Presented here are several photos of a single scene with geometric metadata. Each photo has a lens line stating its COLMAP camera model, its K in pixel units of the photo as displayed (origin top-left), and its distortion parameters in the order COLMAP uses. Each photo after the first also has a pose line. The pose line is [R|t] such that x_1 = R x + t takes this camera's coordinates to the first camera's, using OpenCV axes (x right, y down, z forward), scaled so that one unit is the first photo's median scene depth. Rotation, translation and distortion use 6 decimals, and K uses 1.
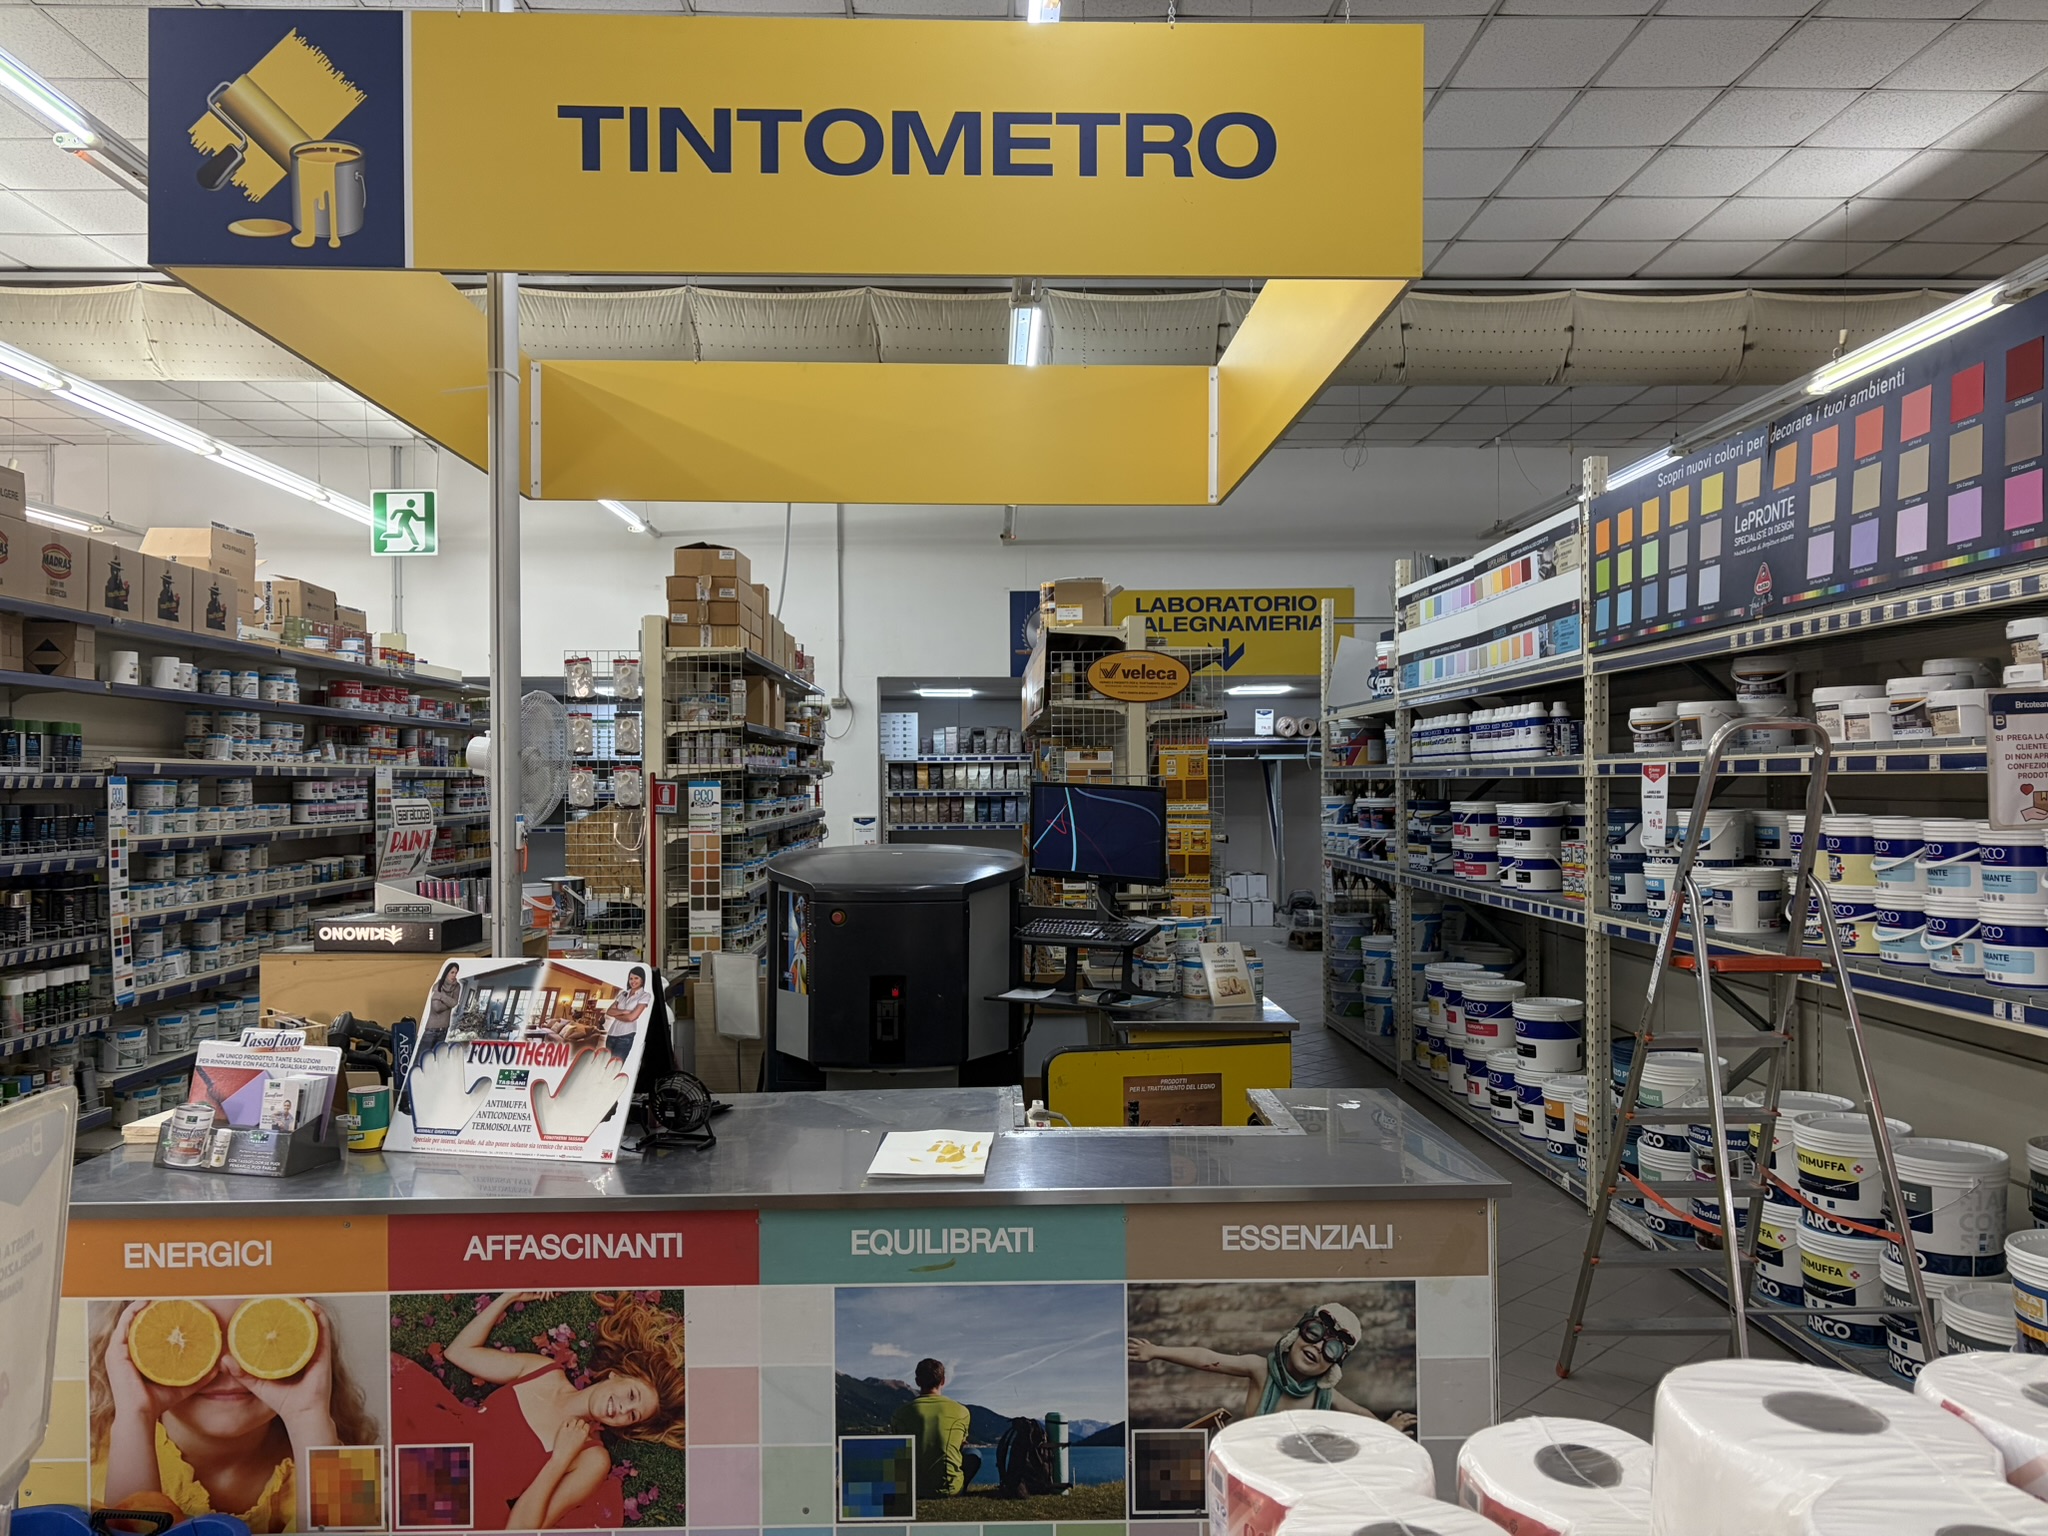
lens RADIAL K [[1563.0, 0, 1021.9], [0, 1563.0, 771.6], [0, 0, 1]] dist [0.014206, -0.000458]
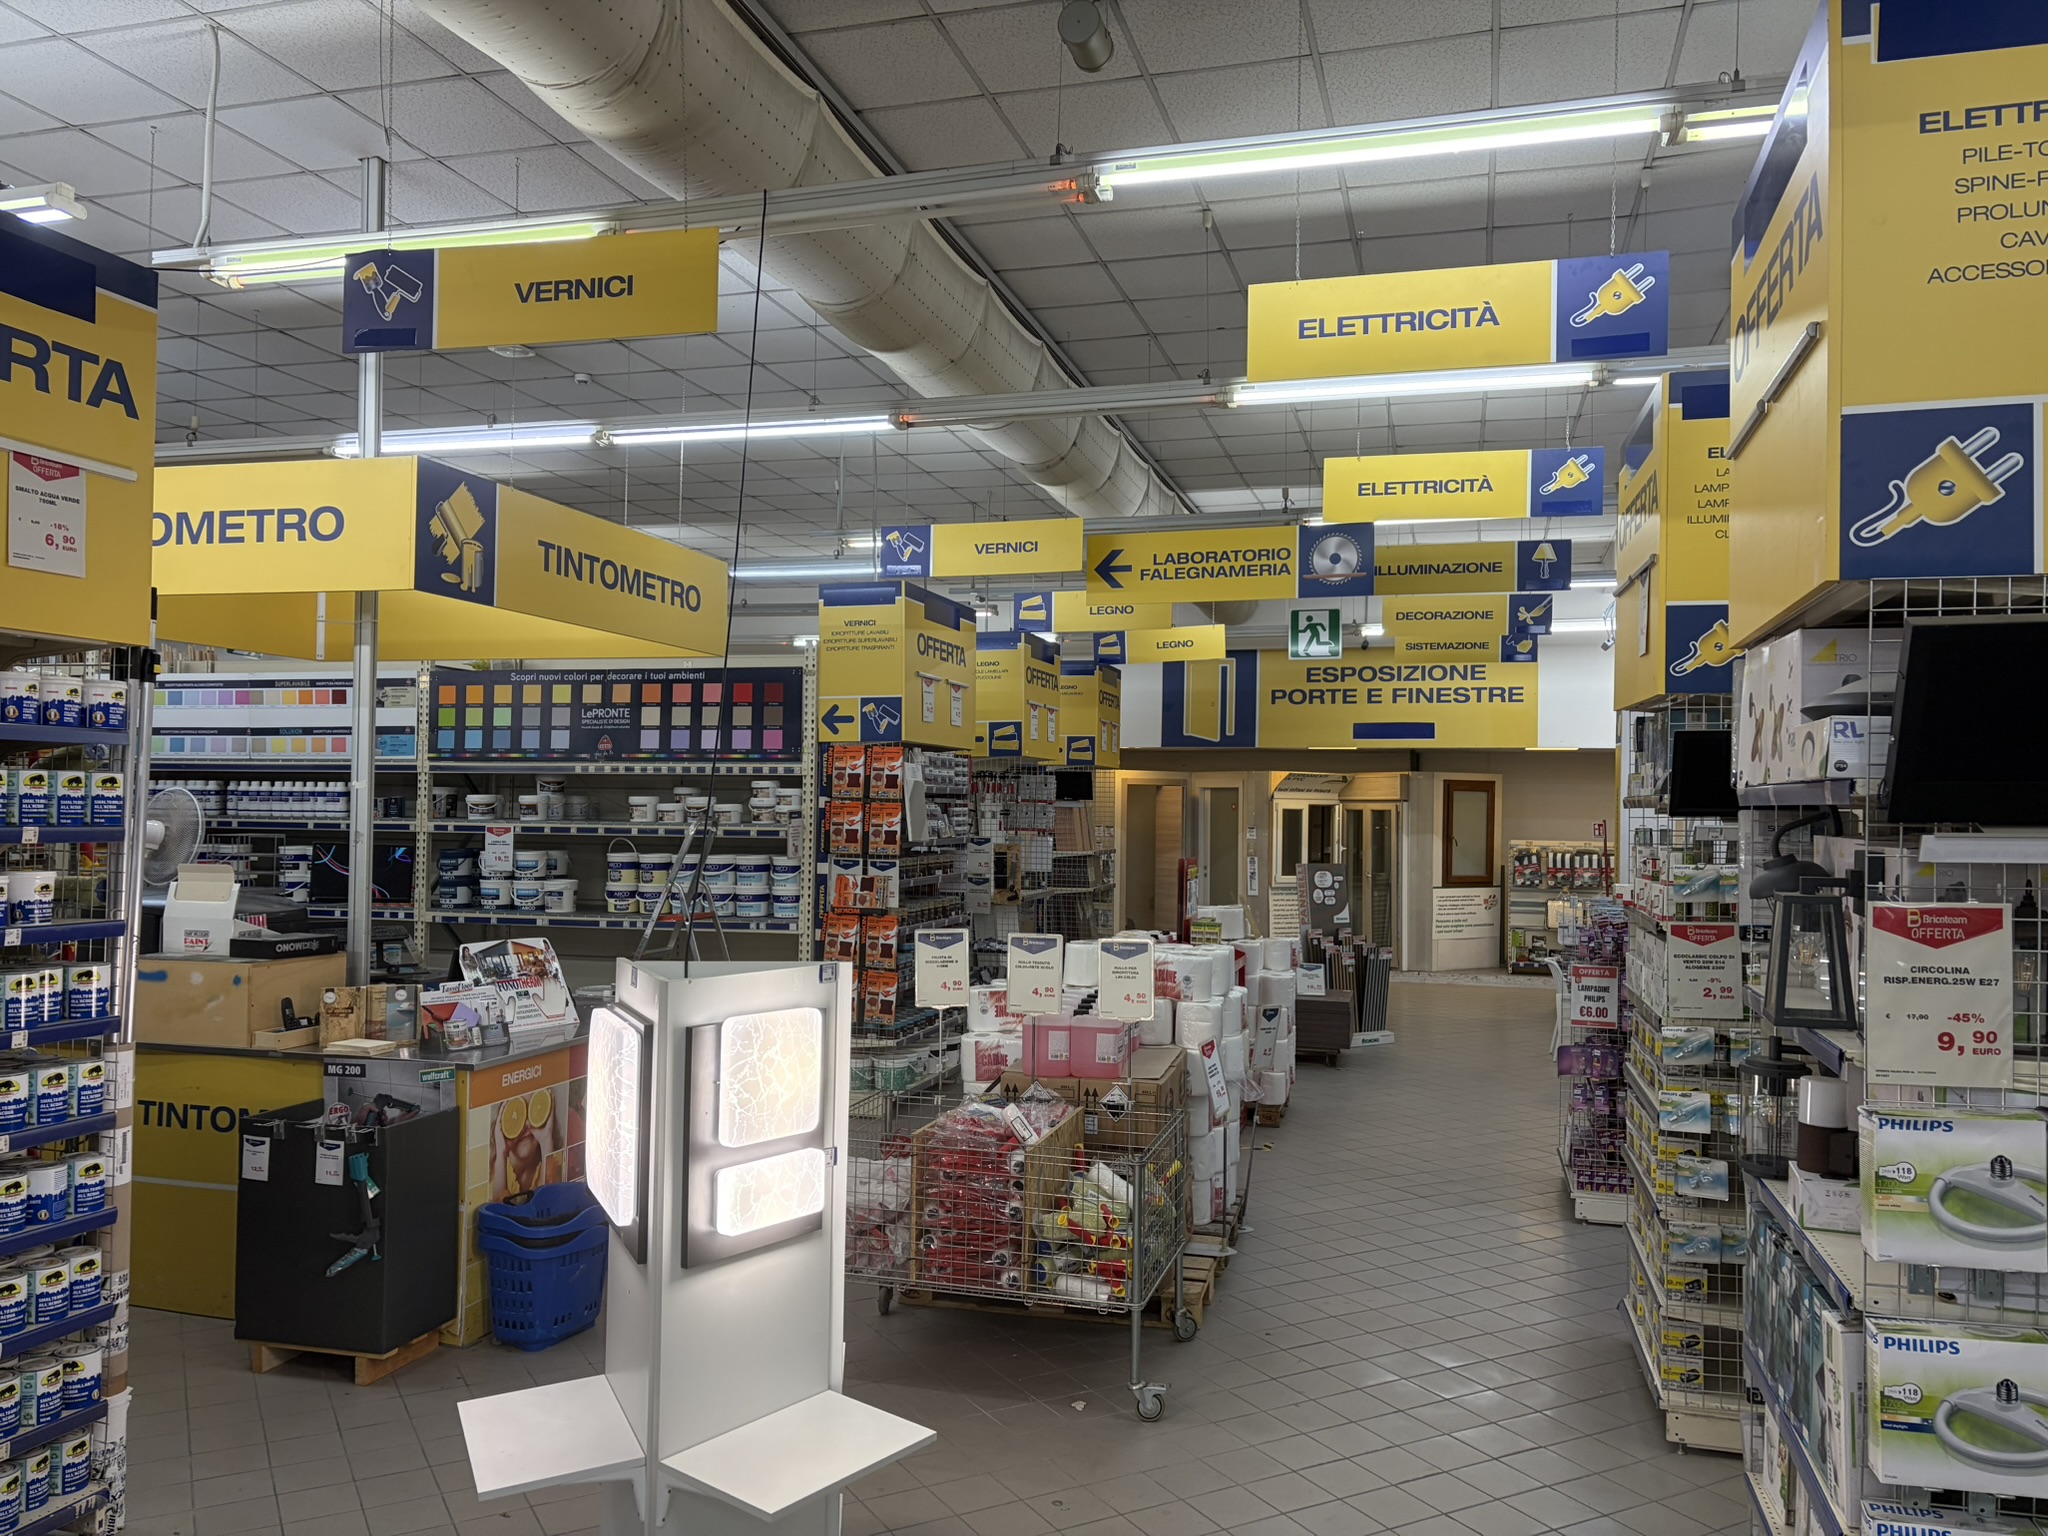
lens RADIAL K [[1563.0, 0, 1021.1], [0, 1563.0, 768.1], [0, 0, 1]] dist [0.014206, -0.000458]
pose [[0.305082, 0.031286, 0.951812, -2.106789], [-0.020885, 0.999440, -0.026157, -0.069175], [-0.952097, -0.011899, 0.305564, -0.284431]]
